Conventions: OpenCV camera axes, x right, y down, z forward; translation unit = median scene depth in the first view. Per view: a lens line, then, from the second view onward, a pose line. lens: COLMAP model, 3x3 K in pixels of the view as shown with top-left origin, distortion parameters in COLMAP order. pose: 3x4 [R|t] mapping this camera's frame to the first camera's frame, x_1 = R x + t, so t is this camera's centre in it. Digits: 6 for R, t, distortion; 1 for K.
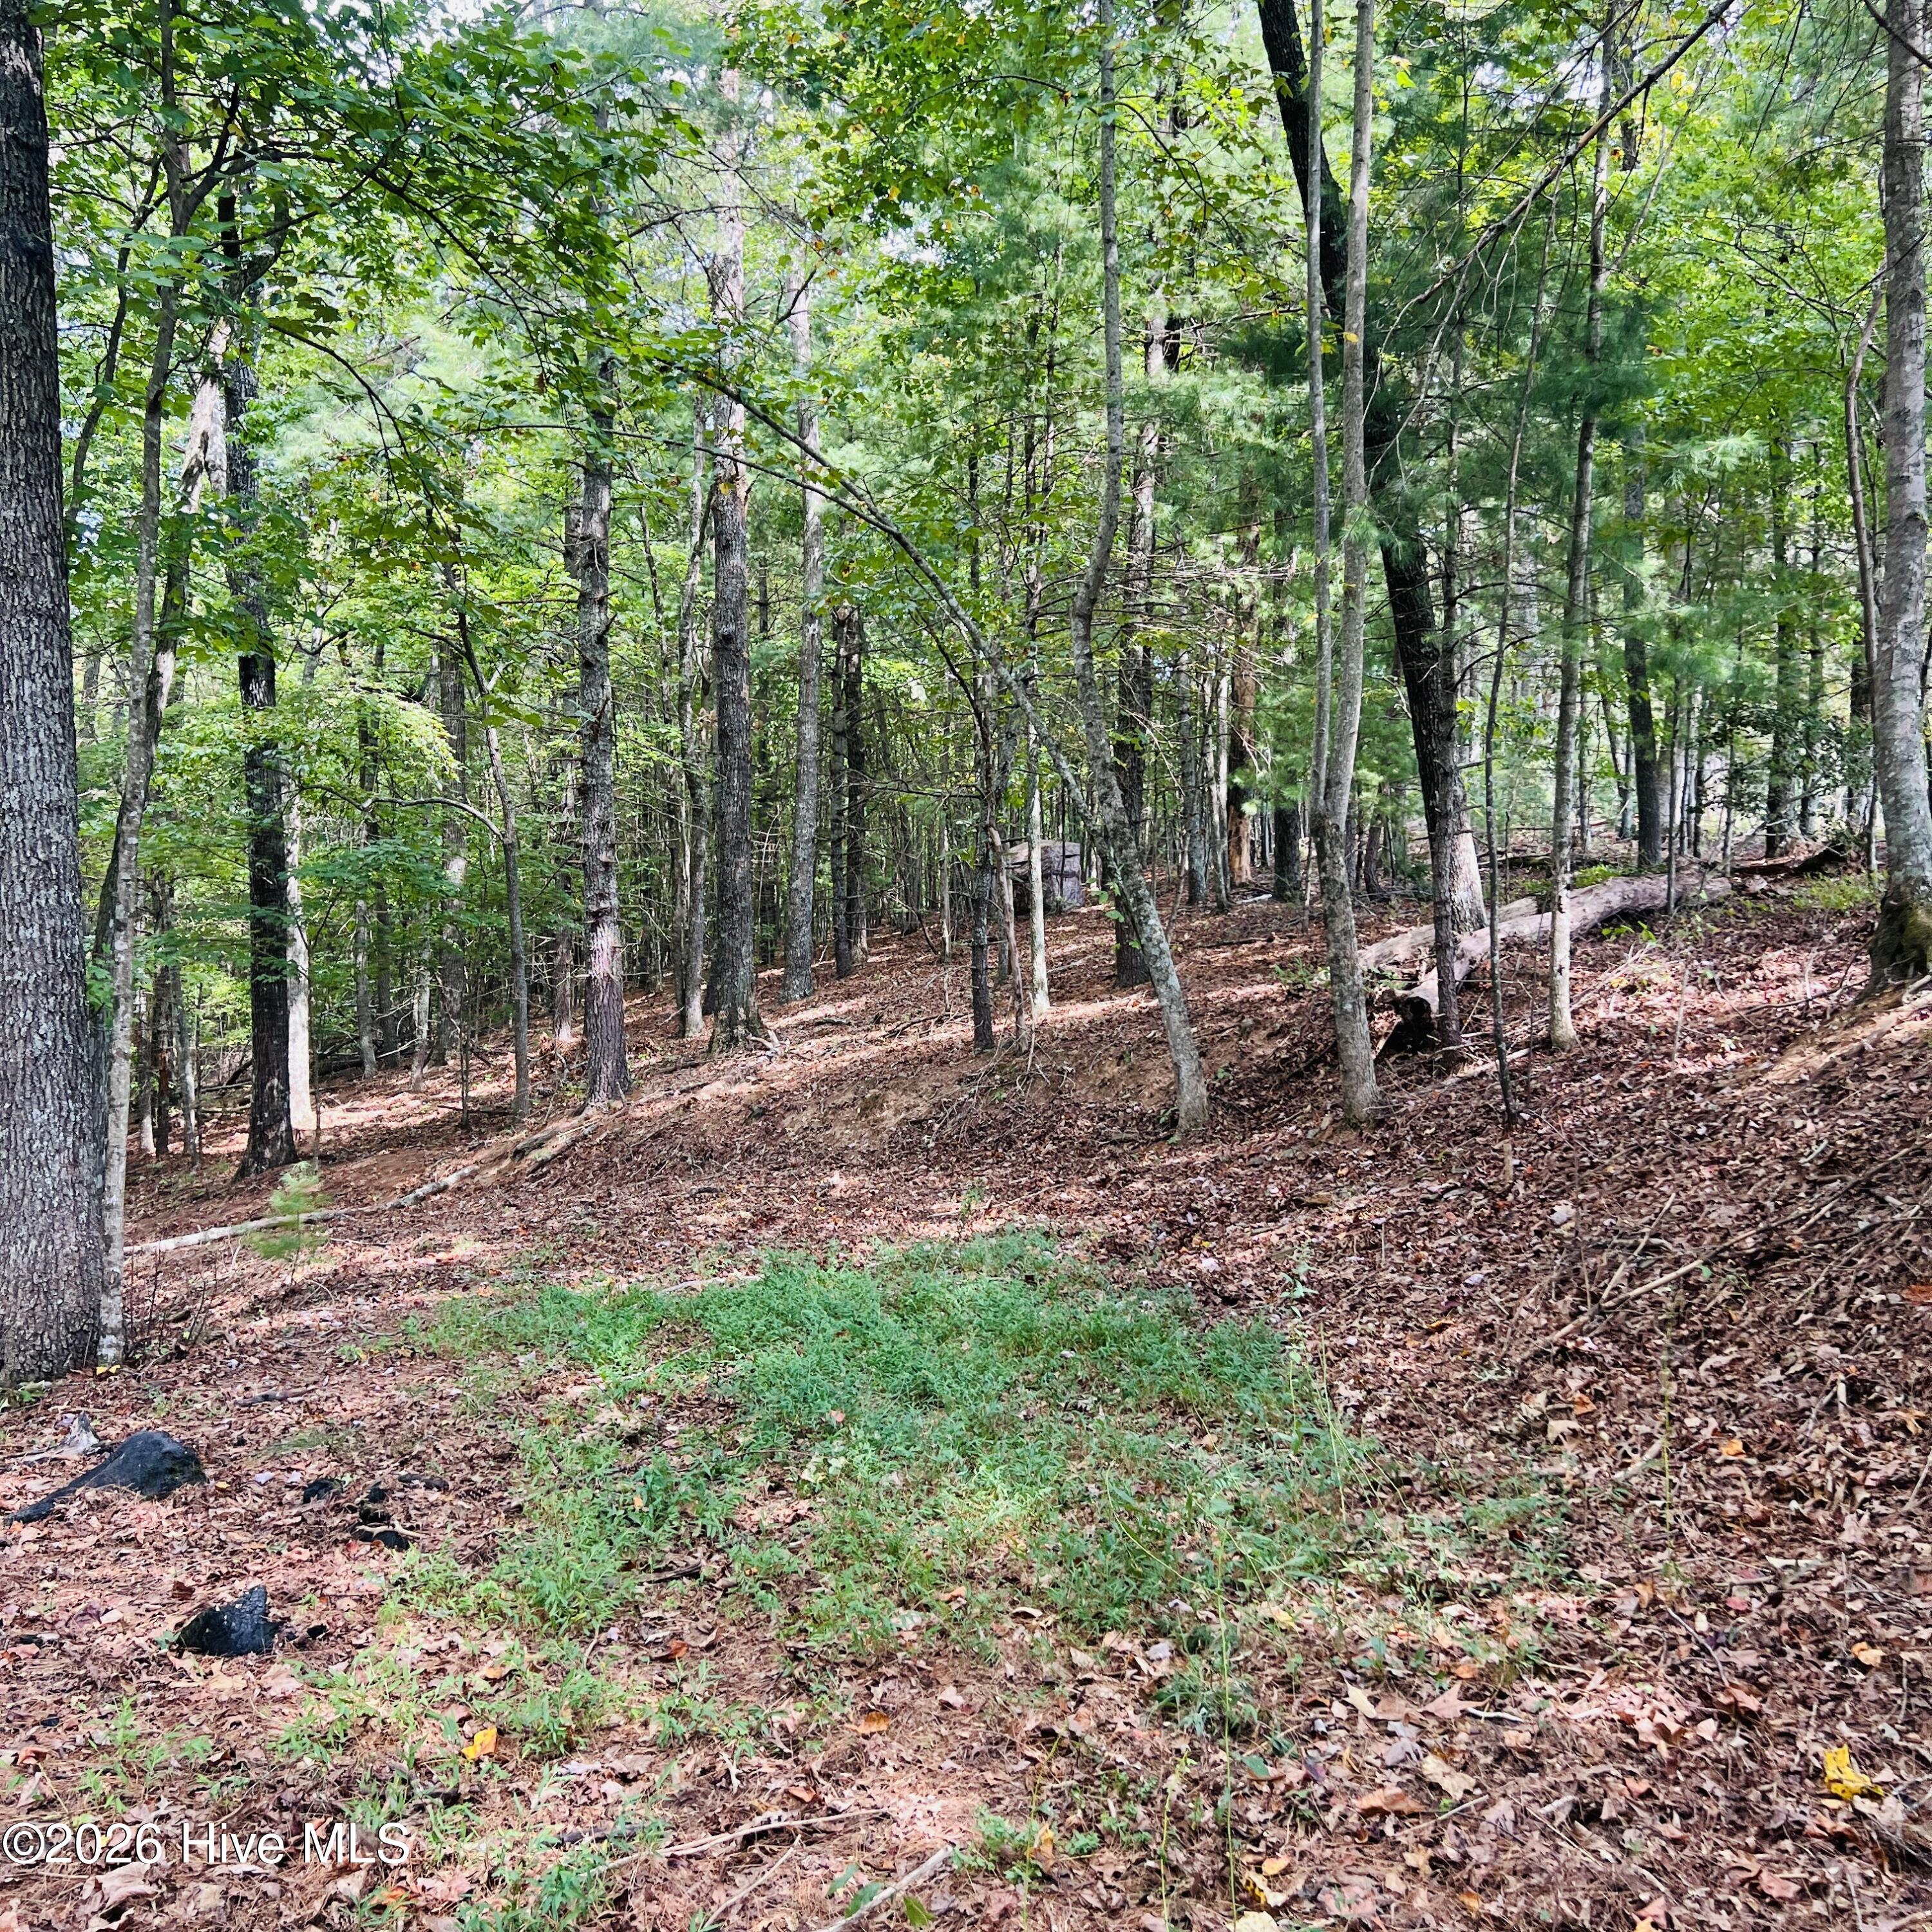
lens RADIAL K [[1931.2, 0, 989.2], [0, 1931.2, 949.6], [0, 0, 1]] dist [0.138214, -0.339187]
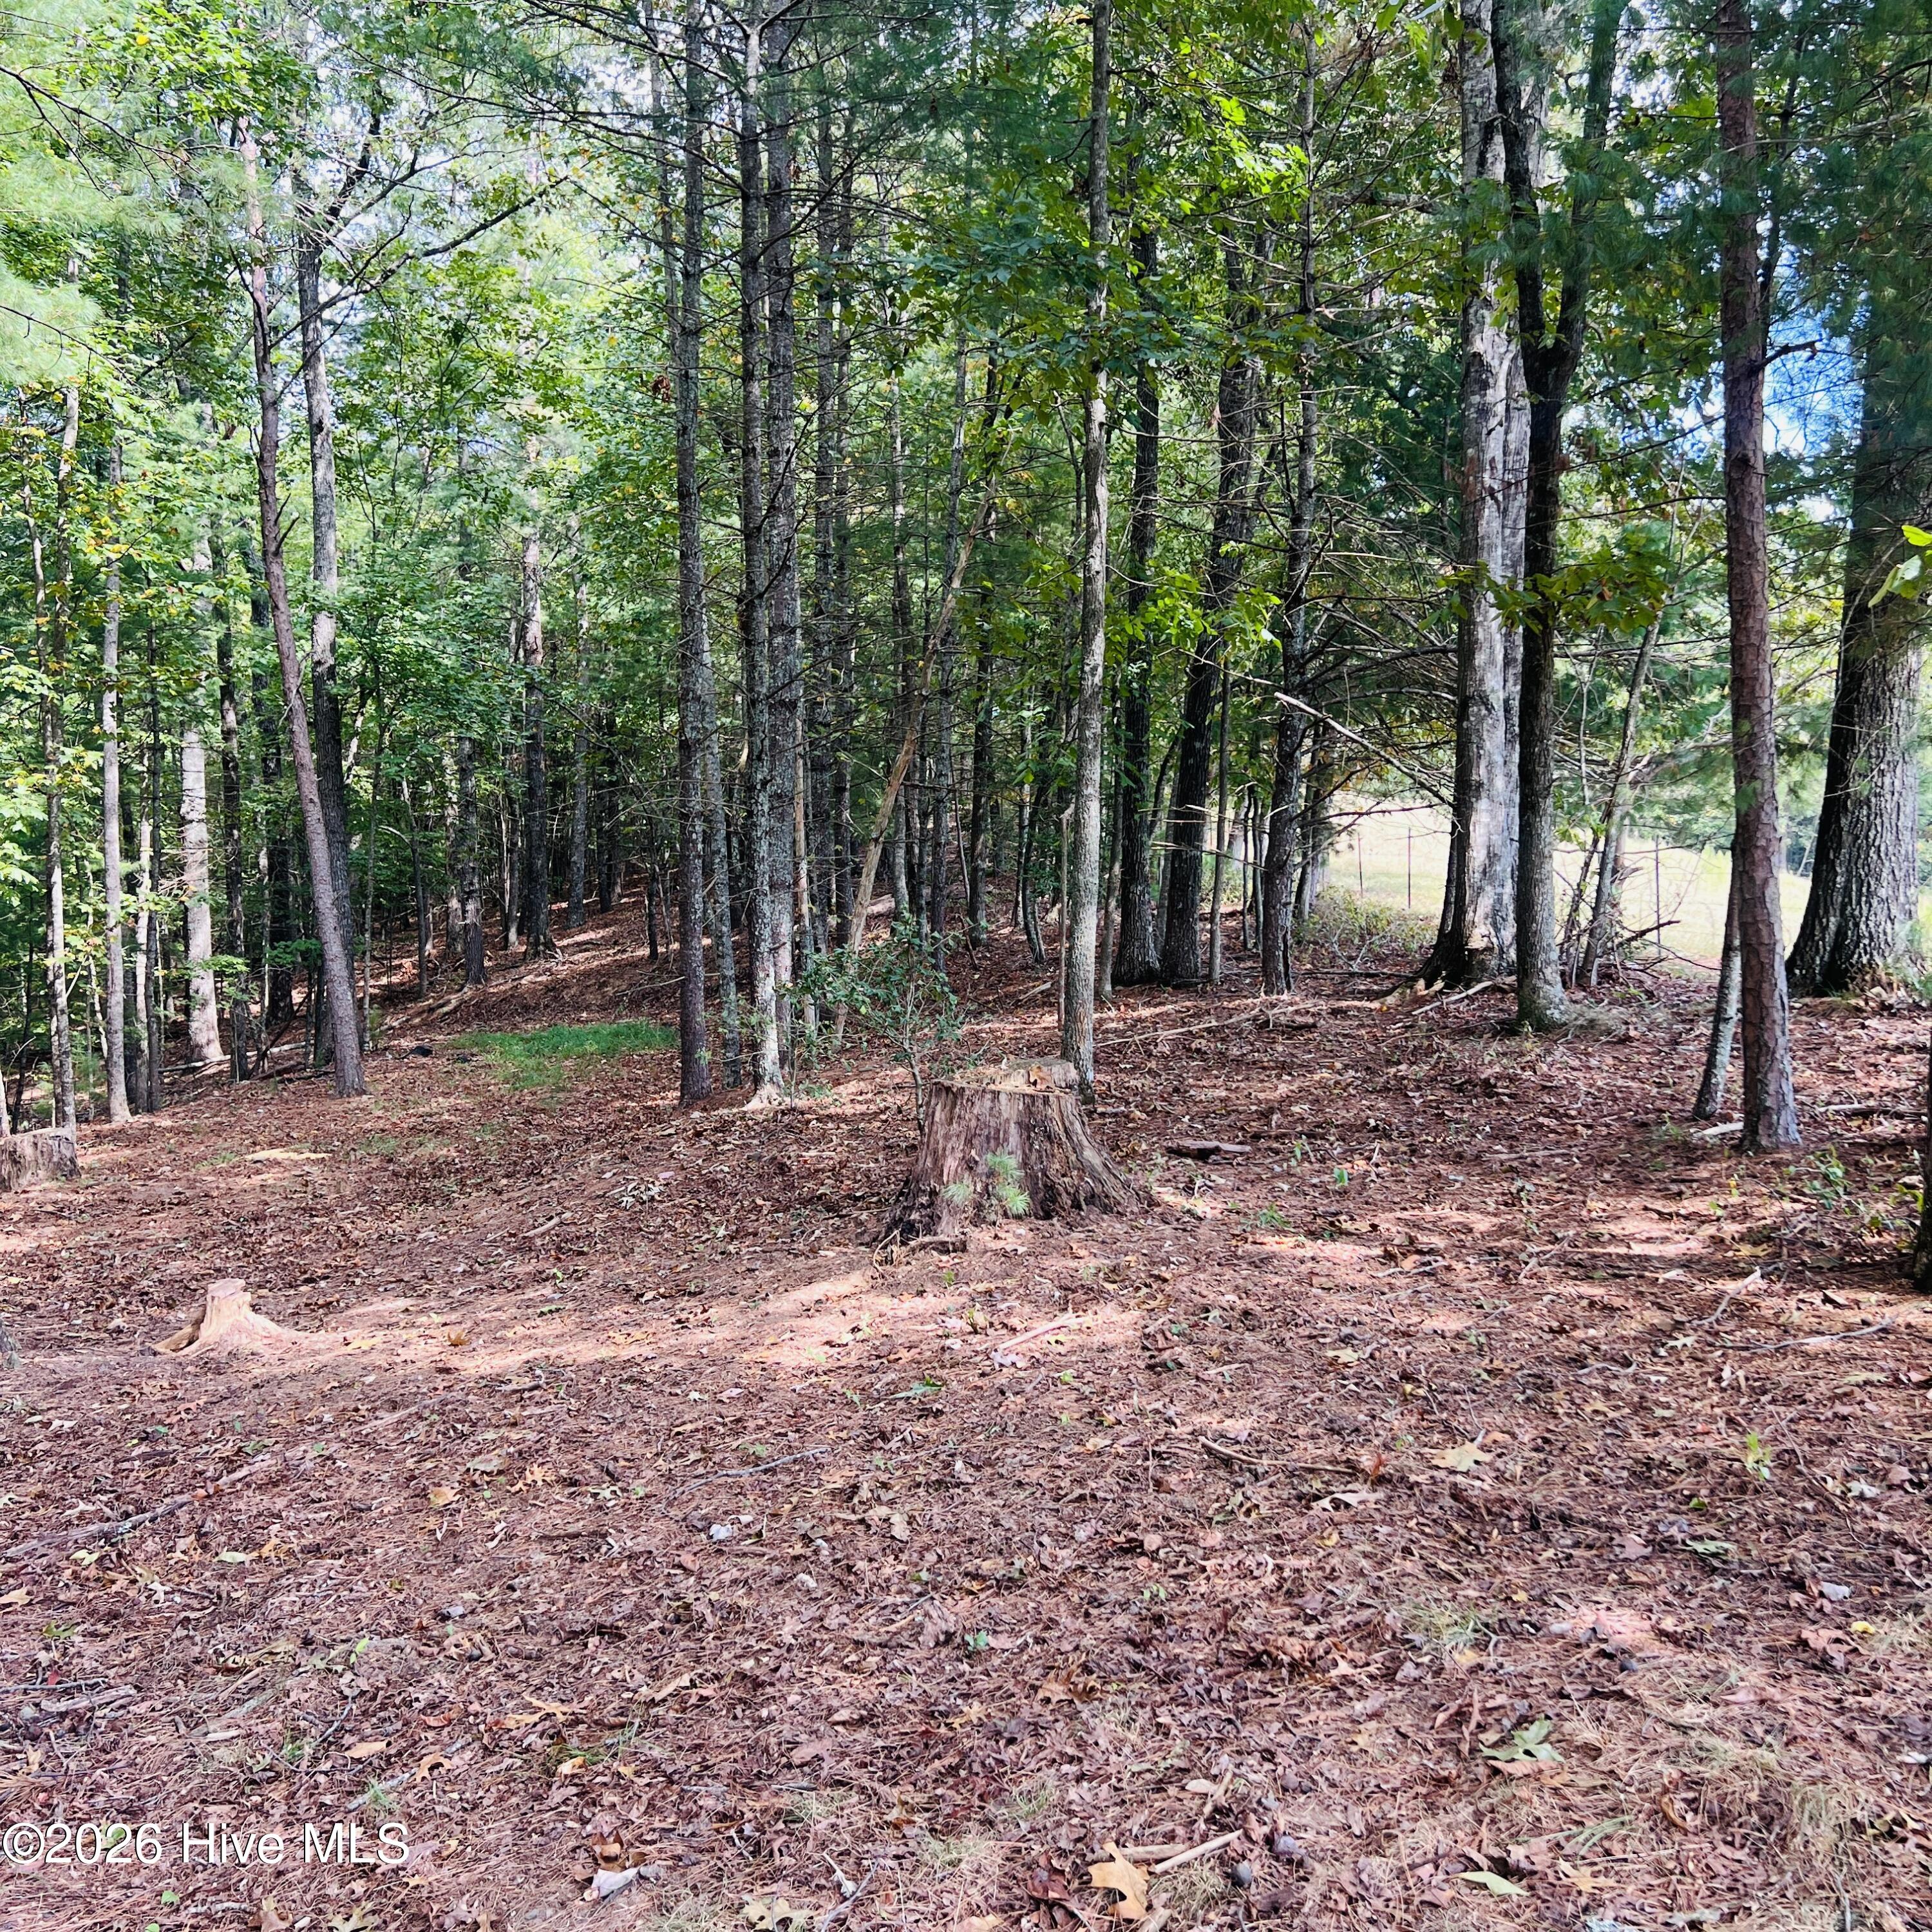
lens RADIAL K [[1931.2, 0, 989.2], [0, 1931.2, 949.6], [0, 0, 1]] dist [0.138214, -0.339187]
pose [[0.994836, -0.001906, 0.101480, 0.115870], [-0.003484, 0.998593, 0.052911, -0.059860], [-0.101438, -0.052991, 0.993430, -0.944212]]
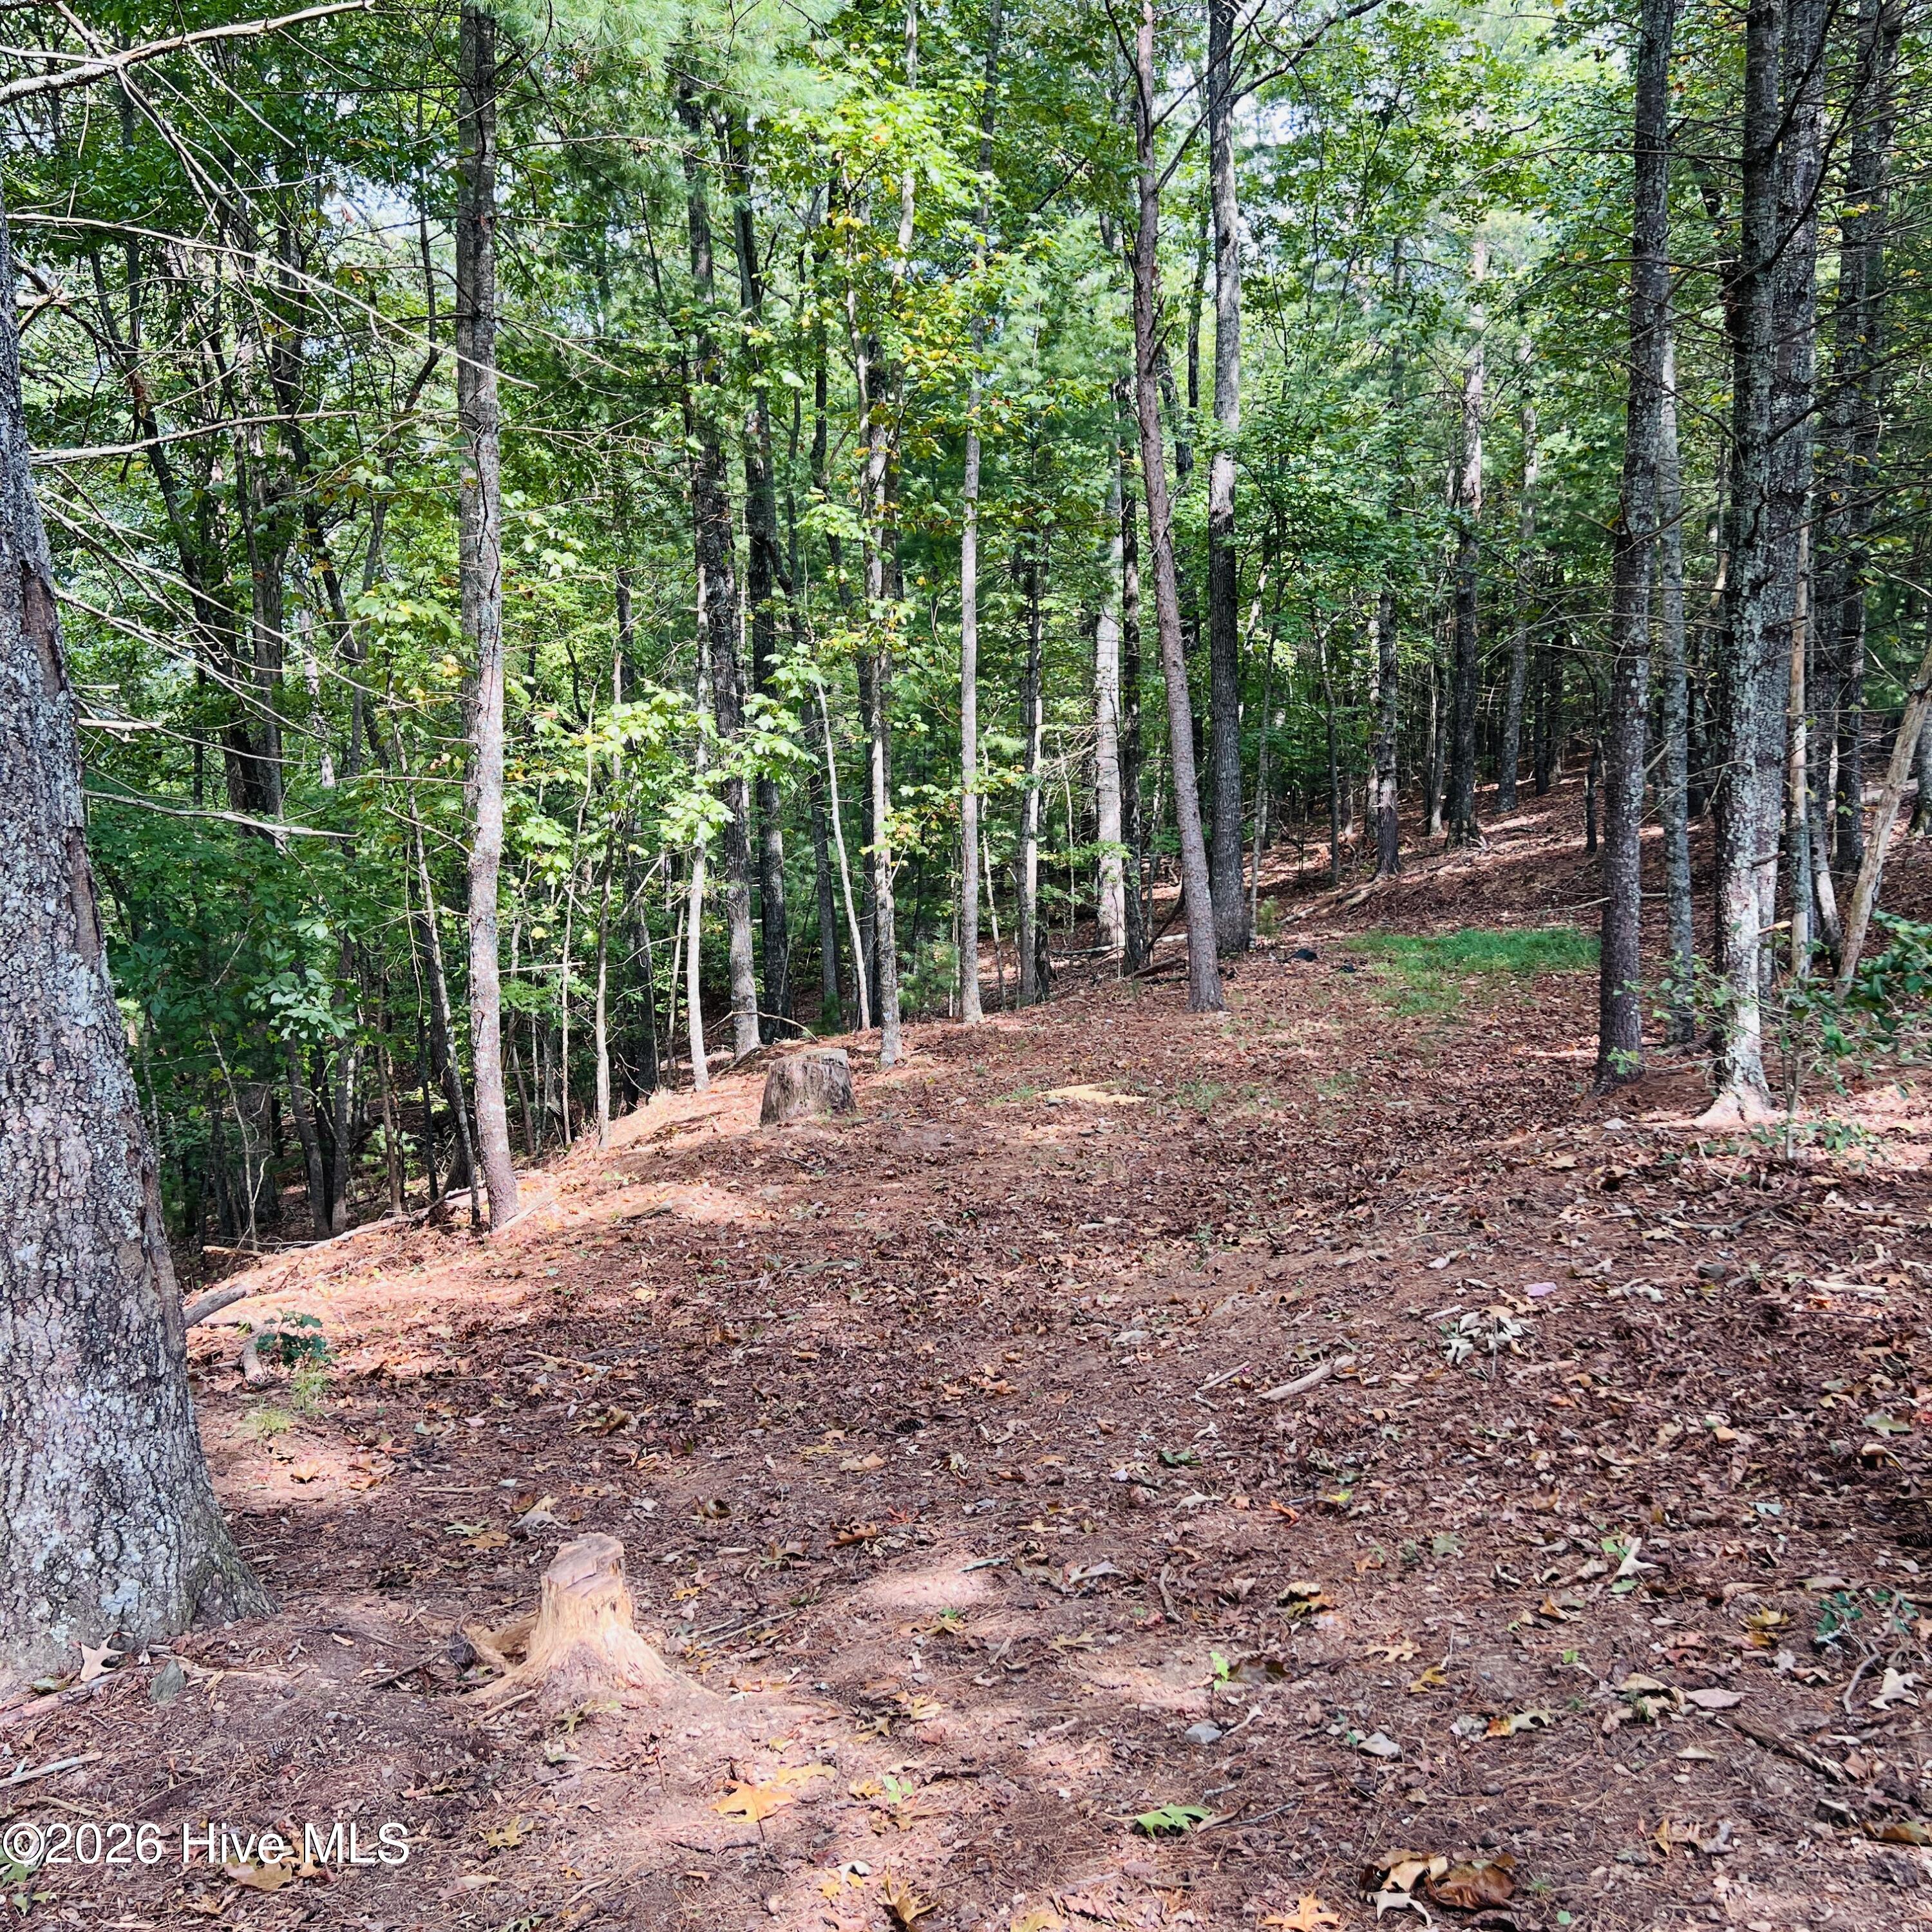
lens RADIAL K [[1931.2, 0, 989.2], [0, 1931.2, 949.6], [0, 0, 1]] dist [0.138214, -0.339187]
pose [[0.930504, 0.039557, -0.364140, 0.110436], [0.002398, 0.993472, 0.114049, -0.054562], [0.366274, -0.106996, 0.924335, -0.746618]]
